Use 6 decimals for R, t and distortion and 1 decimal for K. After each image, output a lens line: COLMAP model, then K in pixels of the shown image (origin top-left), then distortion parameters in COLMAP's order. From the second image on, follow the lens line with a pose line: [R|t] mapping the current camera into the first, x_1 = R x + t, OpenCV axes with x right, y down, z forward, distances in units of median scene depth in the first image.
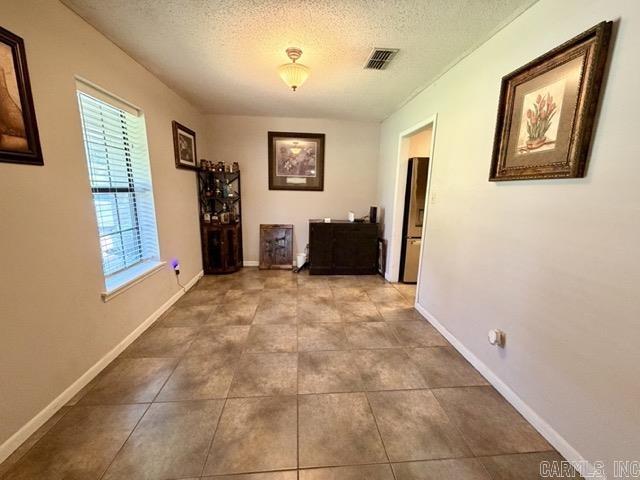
lens RADIAL K [[255.4, 0, 317.5], [0, 255.4, 239.3], [0, 0, 1]] dist [0.001691, -0.000256]
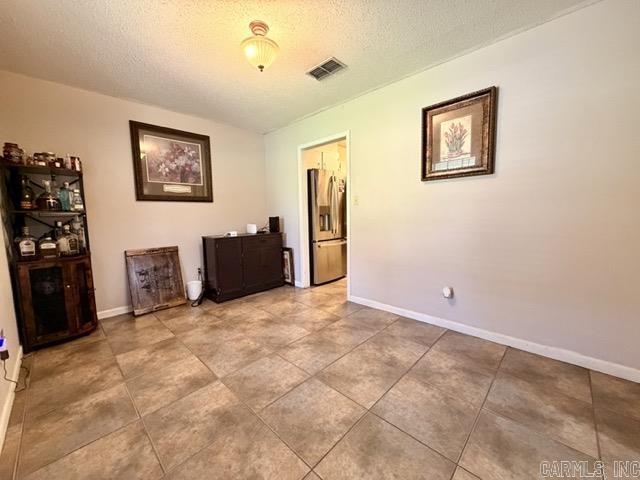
lens RADIAL K [[255.4, 0, 317.3], [0, 255.4, 238.8], [0, 0, 1]] dist [0.001691, -0.000256]
pose [[0.751853, -0.099699, 0.651749, -0.405903], [0.160138, 0.986515, -0.033825, 0.022234], [-0.639588, 0.129801, 0.757680, 0.219192]]
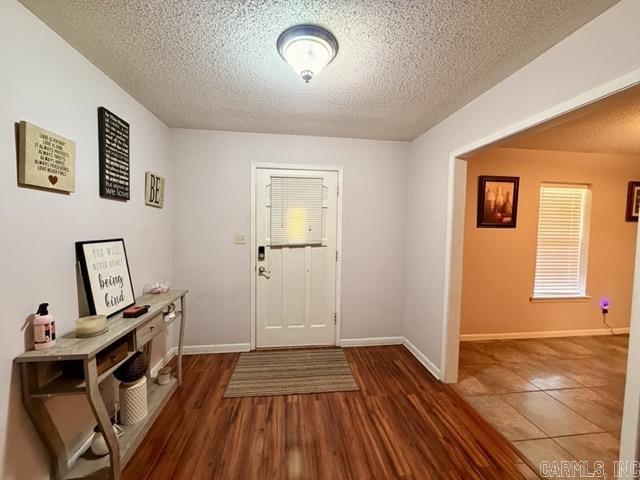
lens RADIAL K [[255.4, 0, 319.2], [0, 255.4, 240.8], [0, 0, 1]] dist [0.001691, -0.000256]
pose [[0.050324, 0.041936, -0.997852, 0.522612], [-0.209610, 0.977309, 0.030501, 0.055324], [0.976489, 0.207624, 0.057972, -0.381289]]
